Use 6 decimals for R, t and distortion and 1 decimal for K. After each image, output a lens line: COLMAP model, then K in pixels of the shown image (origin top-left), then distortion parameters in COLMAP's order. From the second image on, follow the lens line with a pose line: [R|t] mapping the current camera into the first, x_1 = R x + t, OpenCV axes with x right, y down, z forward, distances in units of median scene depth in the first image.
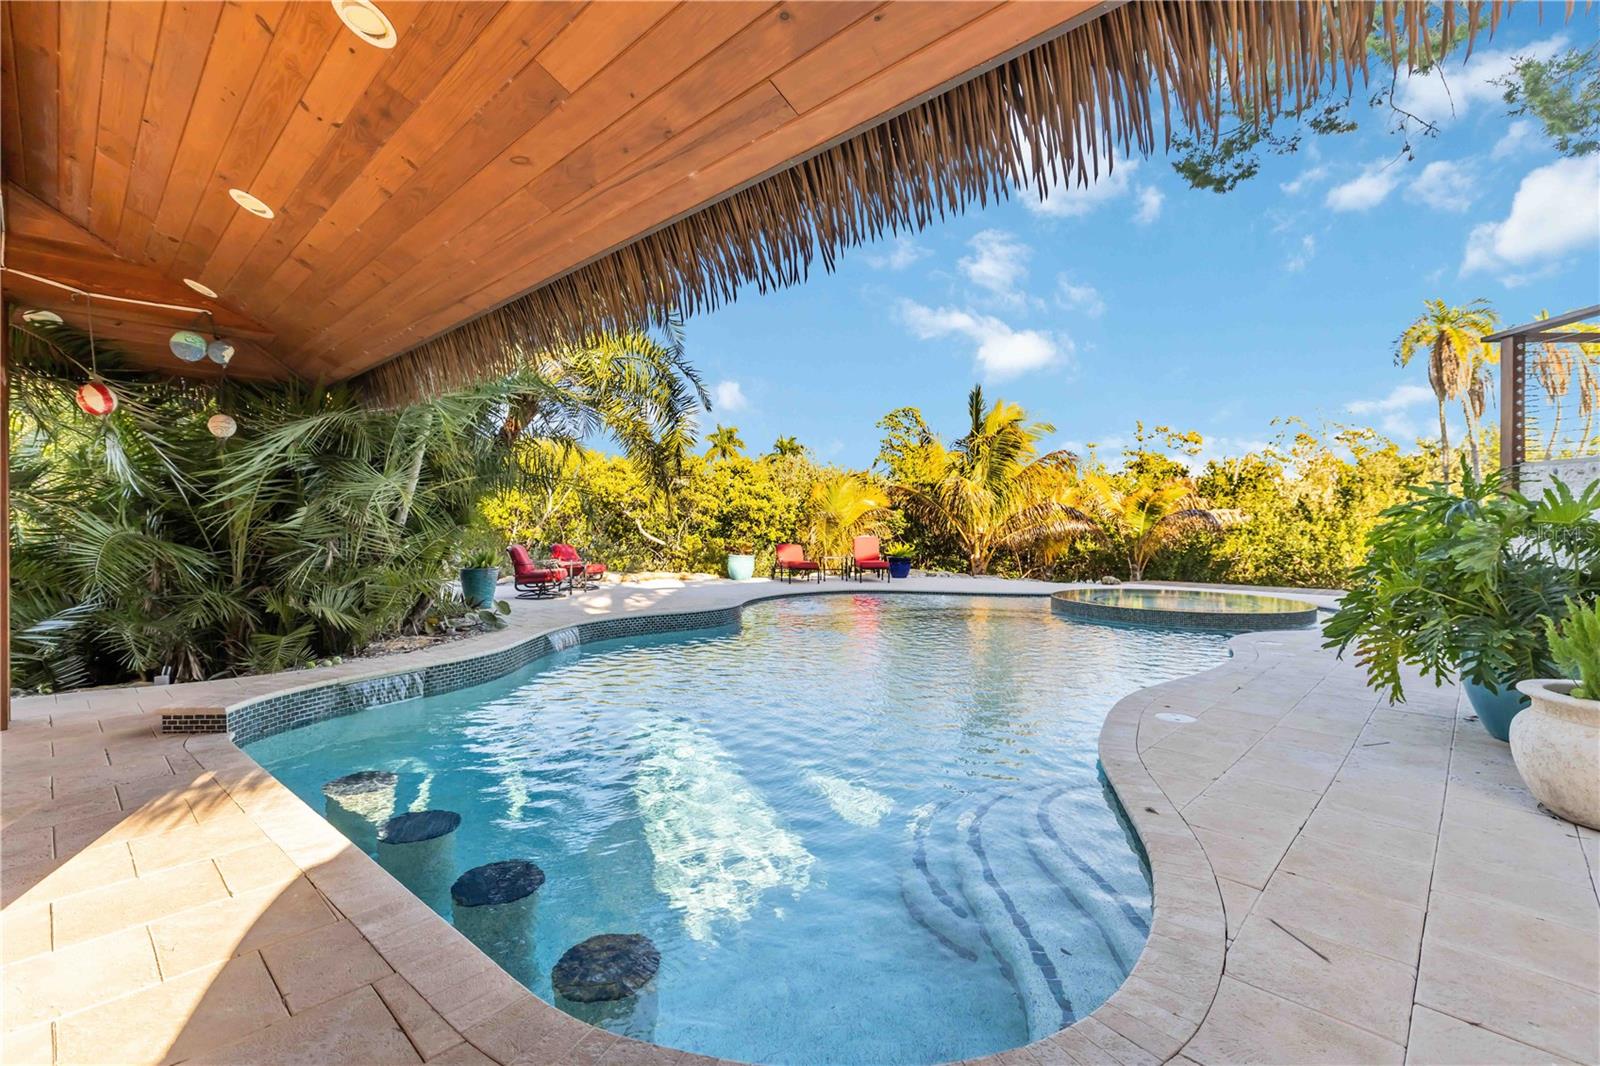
lens RADIAL K [[705.4, 0, 801.3], [0, 705.4, 523.1], [0, 0, 1]] dist [0.003549, -0.000198]
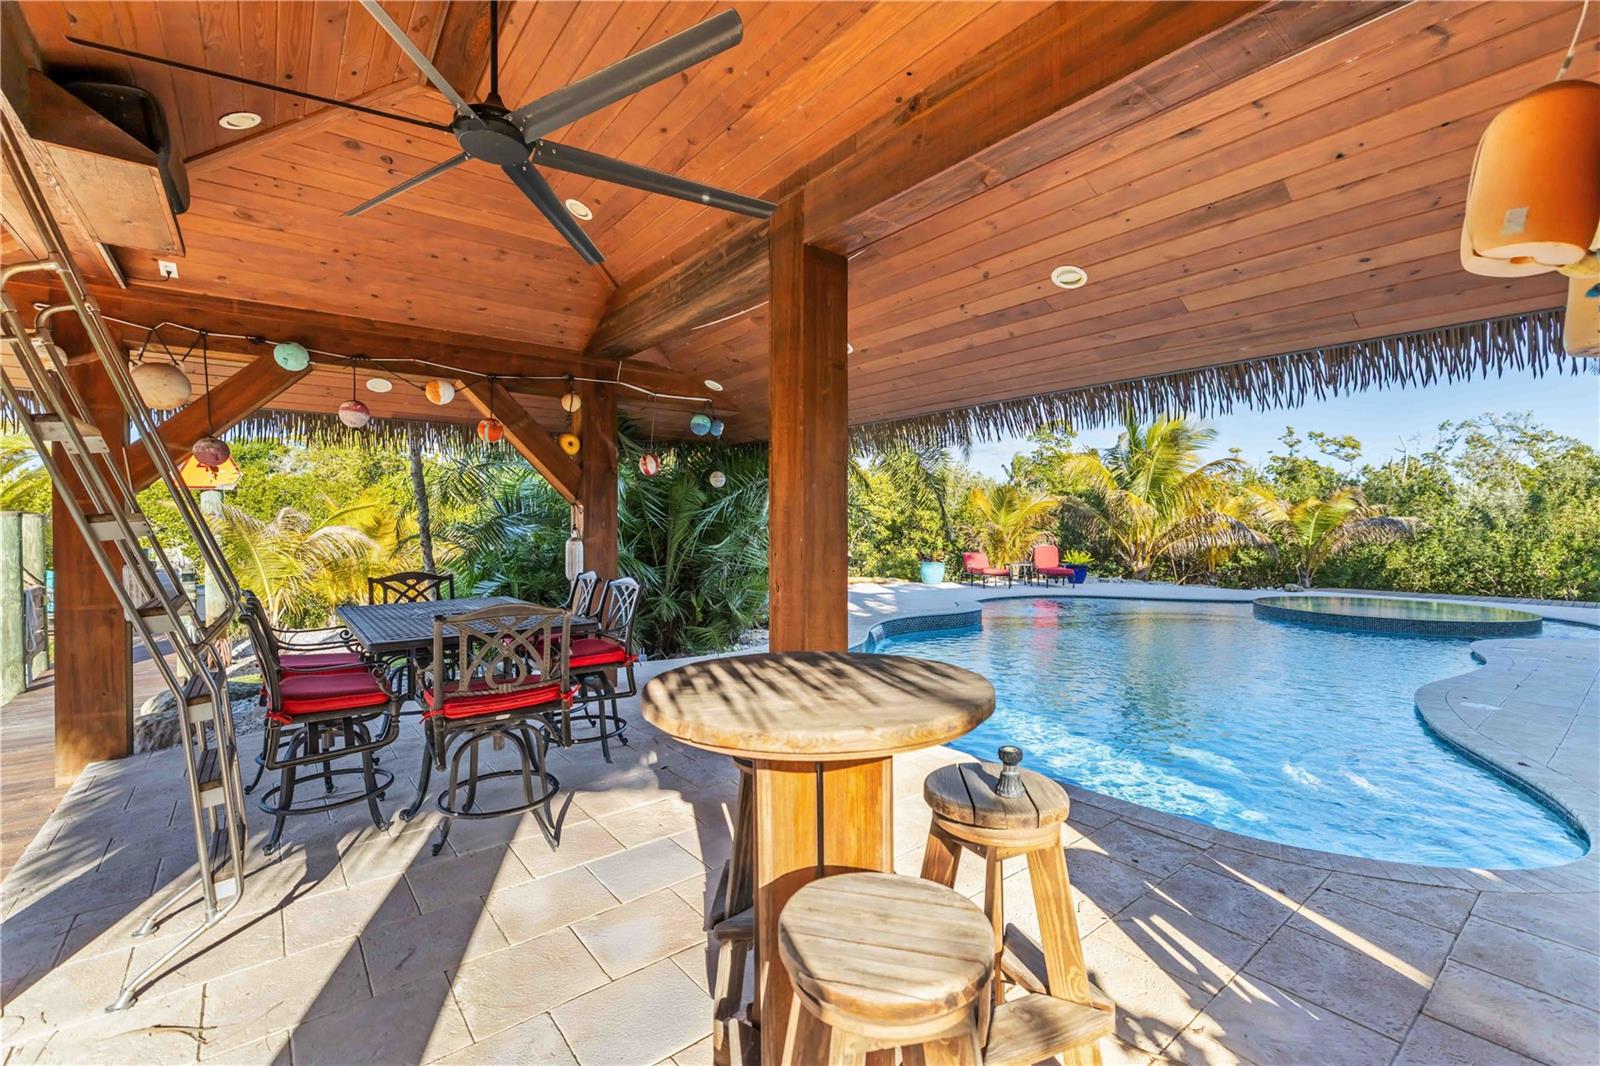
lens RADIAL K [[684.7, 0, 795.3], [0, 684.7, 527.9], [0, 0, 1]] dist [0.003303, 0.000402]
pose [[0.990279, -0.002682, -0.139068, -0.123337], [0.003213, 0.999988, 0.003594, -0.011497], [0.139057, -0.004006, 0.990276, -0.091076]]
